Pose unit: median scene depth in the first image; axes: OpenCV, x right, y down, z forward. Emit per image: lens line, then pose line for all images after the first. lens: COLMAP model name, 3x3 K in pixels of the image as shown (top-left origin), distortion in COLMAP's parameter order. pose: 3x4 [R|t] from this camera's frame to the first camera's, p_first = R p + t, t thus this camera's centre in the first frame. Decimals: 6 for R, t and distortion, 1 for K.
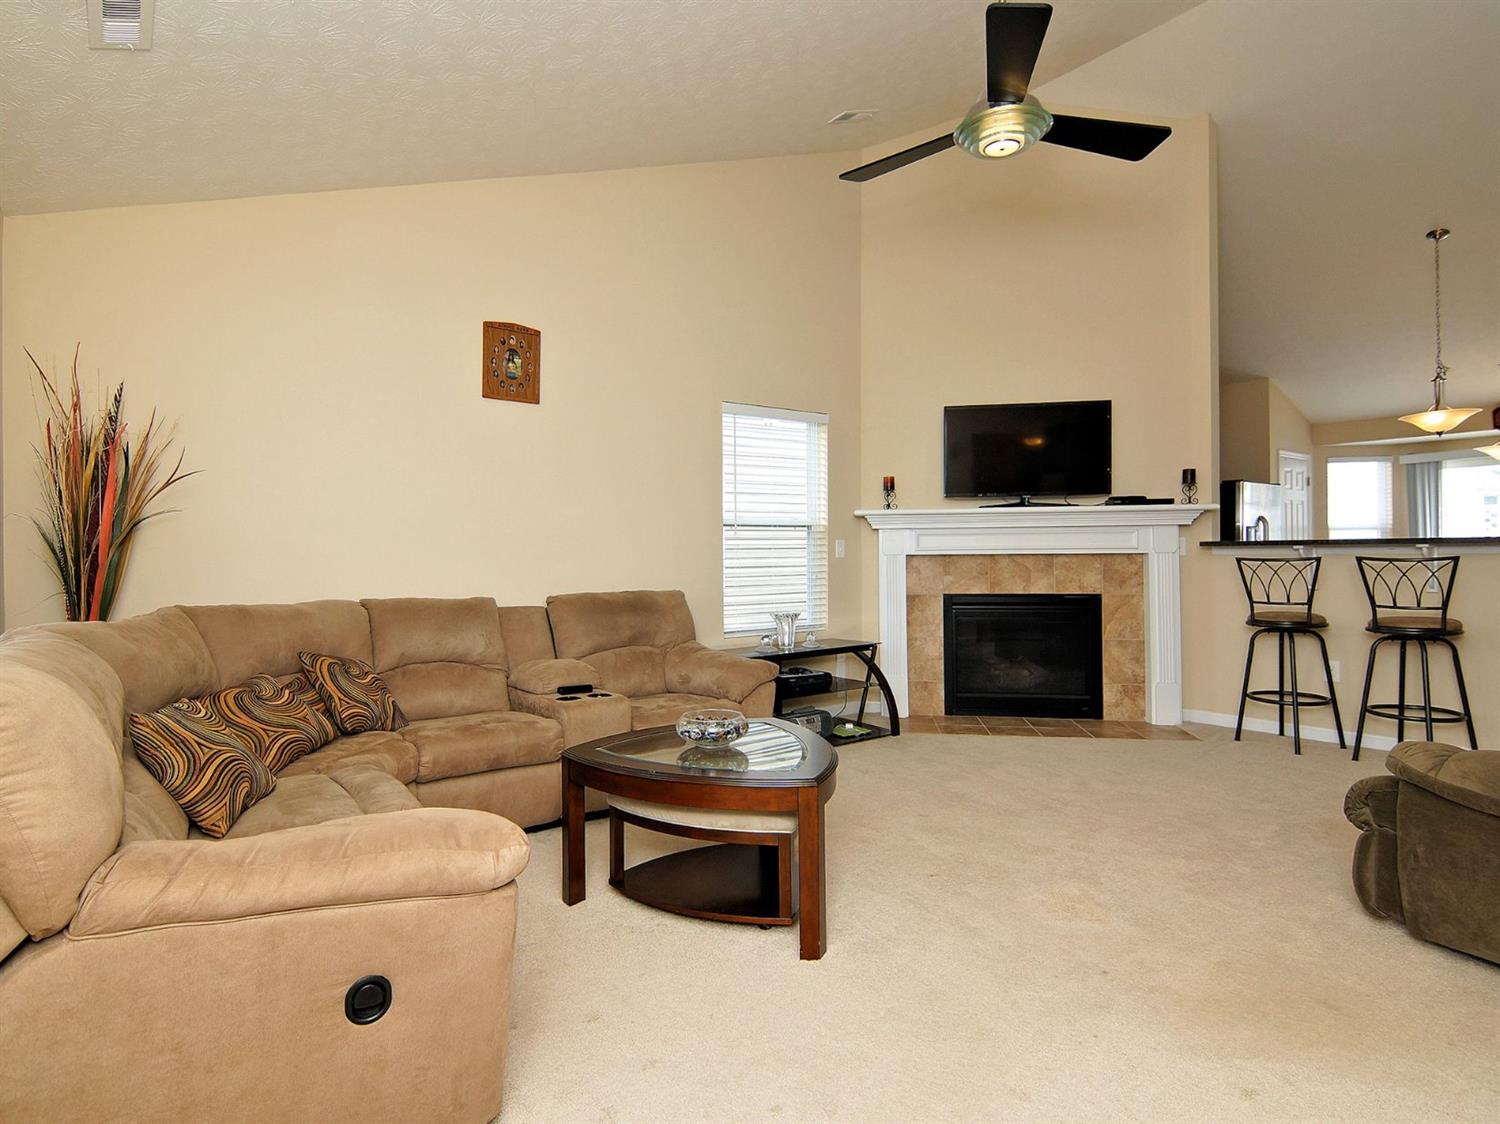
lens RADIAL K [[745.5, 0, 717.2], [0, 745.5, 551.4], [0, 0, 1]] dist [0.000228, -0.011067]
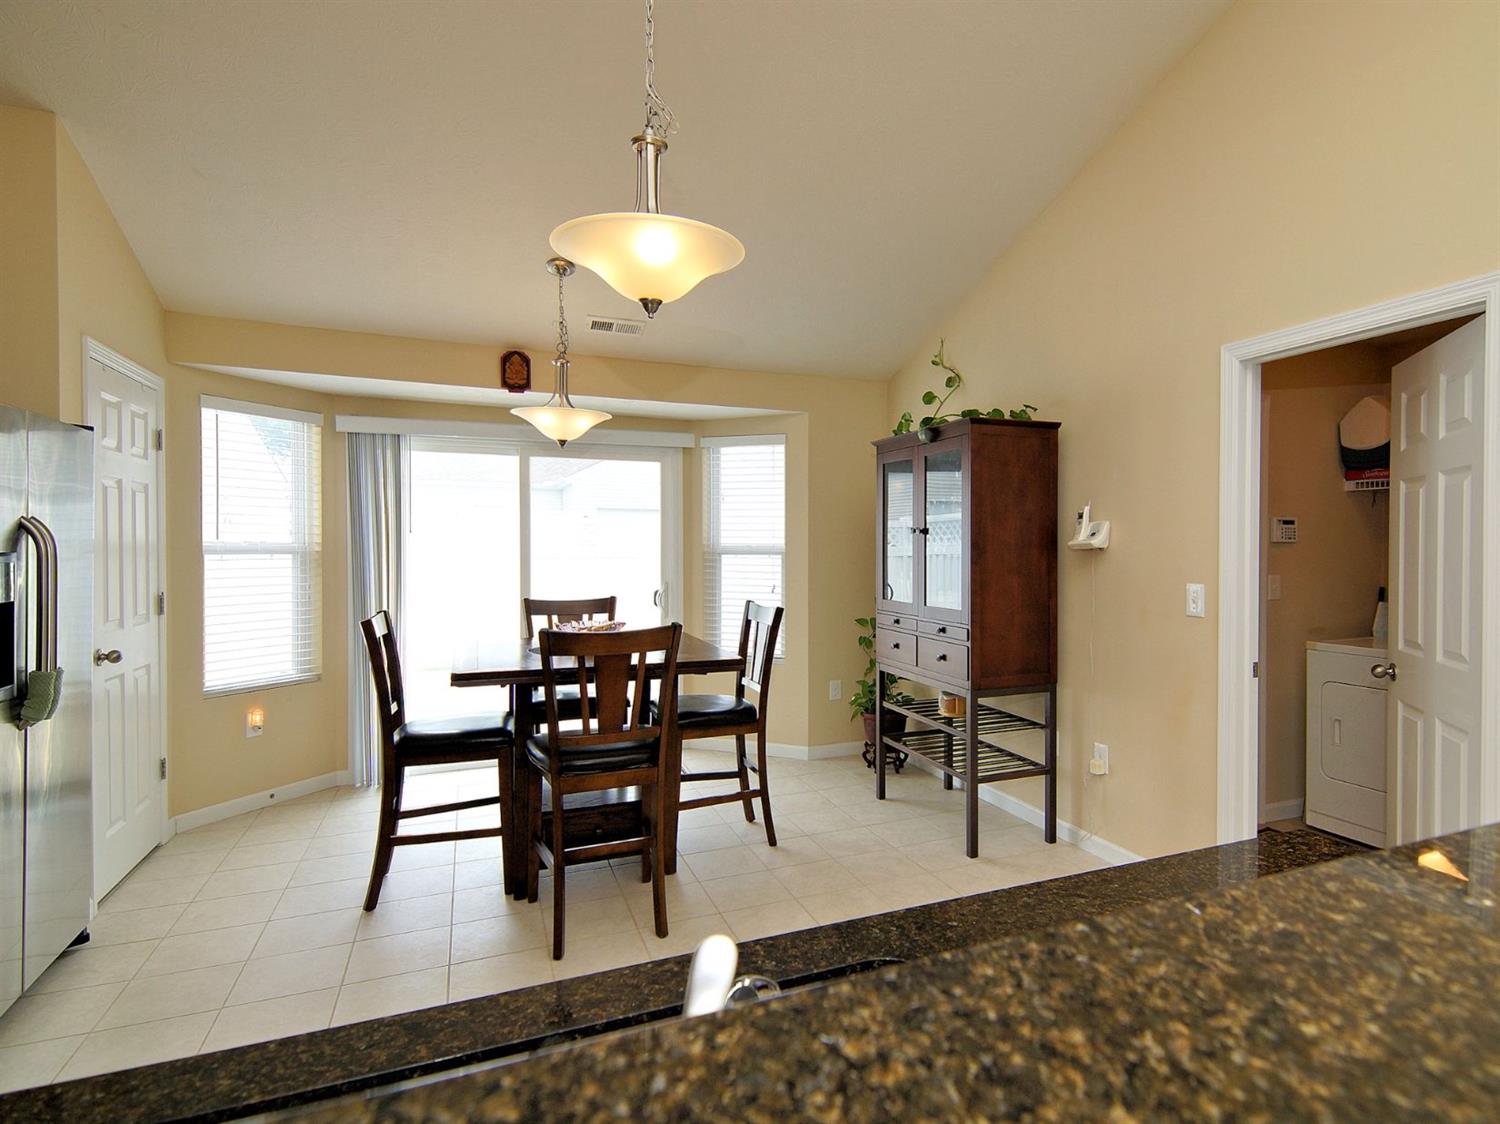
lens RADIAL K [[791.1, 0, 837.0], [0, 791.1, 563.0], [0, 0, 1]] dist [0.001151, 0.000351]
pose [[0.143239, -0.008460, 0.989652, 0.862929], [-0.001459, 0.999961, 0.008759, -0.061018], [-0.989687, -0.002698, 0.143221, 1.178852]]
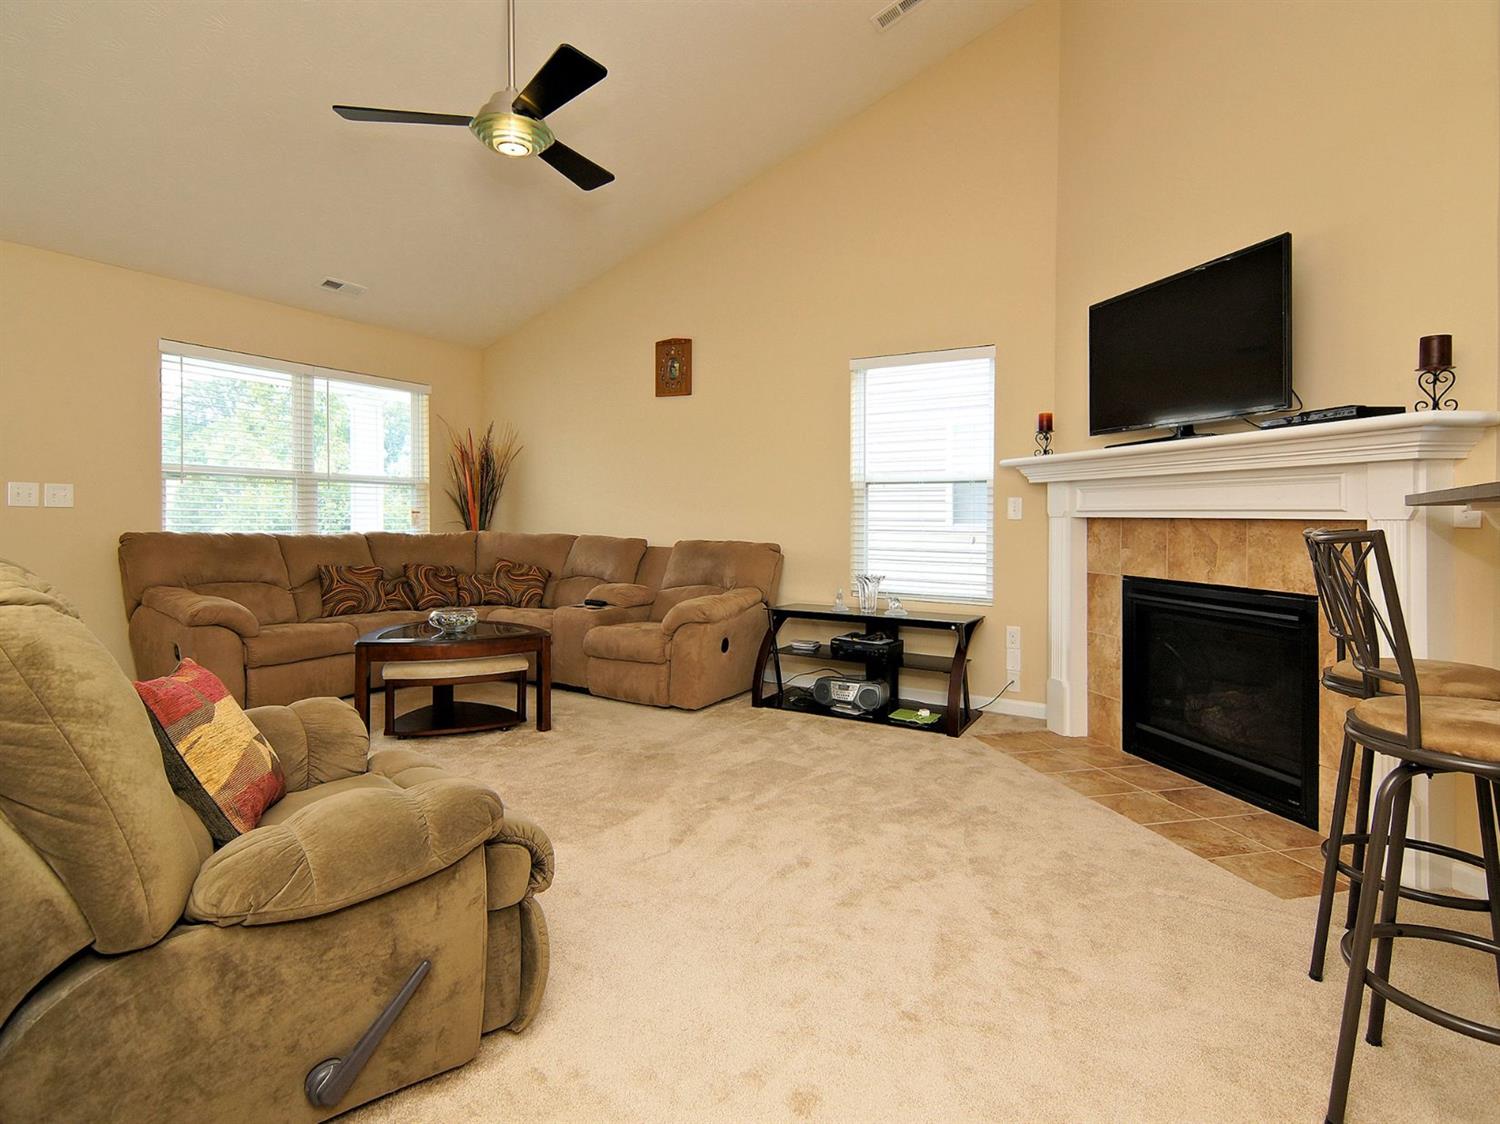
lens RADIAL K [[783.8, 0, 777.1], [0, 783.8, 524.6], [0, 0, 1]] dist [0.000513, -0.001541]
pose [[0.455009, 0.023995, -0.890163, 1.108535], [-0.014764, 0.999703, 0.019401, 0.001618], [0.890364, 0.004315, 0.455228, 0.532955]]
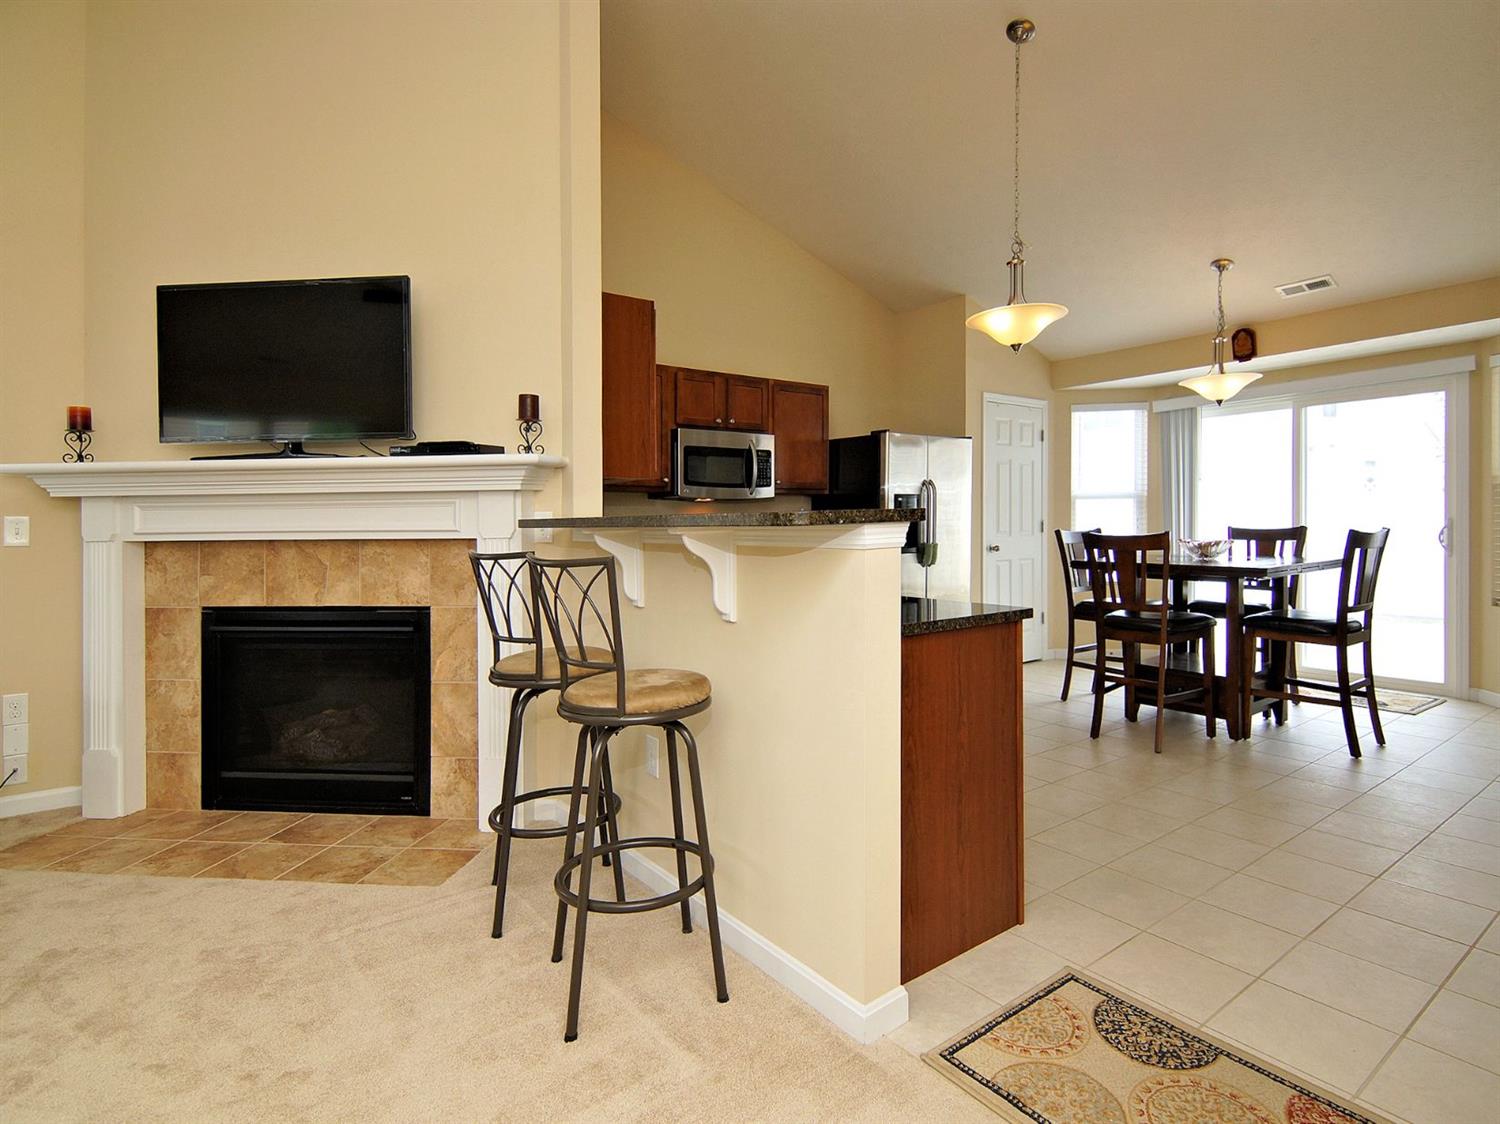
lens RADIAL K [[783.8, 0, 777.1], [0, 783.8, 524.6], [0, 0, 1]] dist [0.000513, -0.001541]
pose [[0.996730, -0.003444, 0.080736, 0.983114], [0.003214, 0.999990, 0.002988, -0.012129], [-0.080745, -0.002719, 0.996731, 0.468706]]
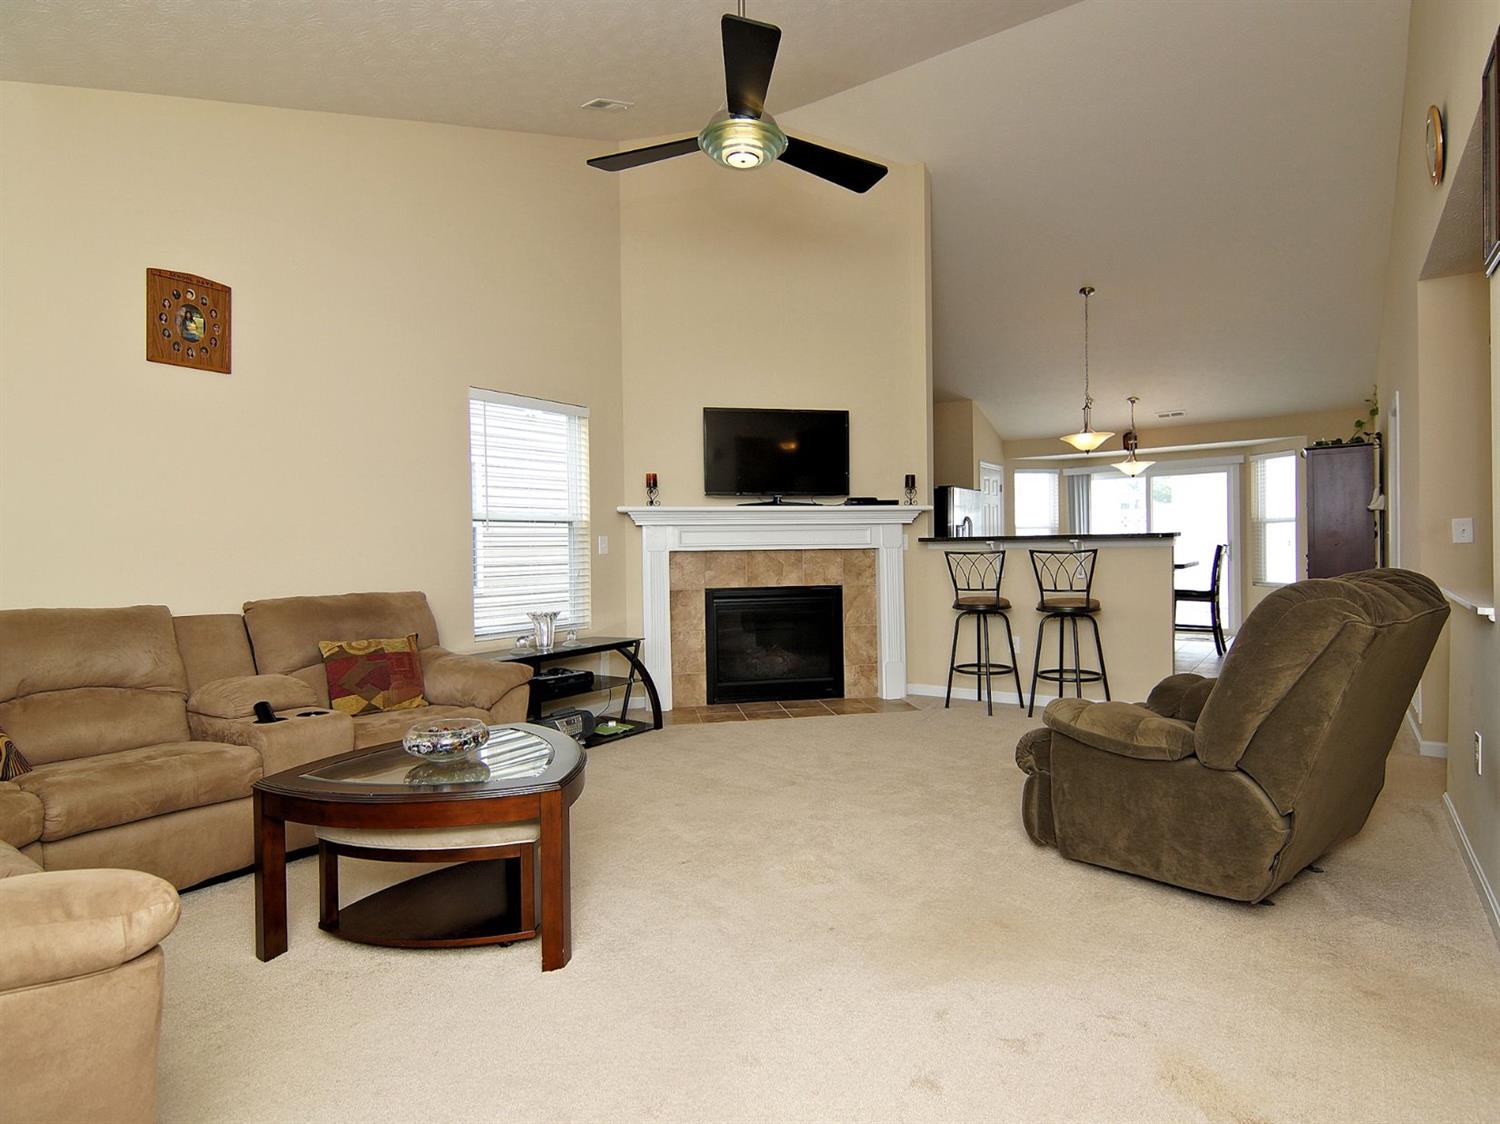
lens RADIAL K [[743.6, 0, 759.8], [0, 743.6, 556.1], [0, 0, 1]] dist [0.002894, -0.012030]
pose [[0.938697, -0.008983, 0.344626, 0.026632], [0.005824, 0.999931, 0.010200, 0.002342], [-0.344694, -0.007567, 0.938685, 0.004937]]
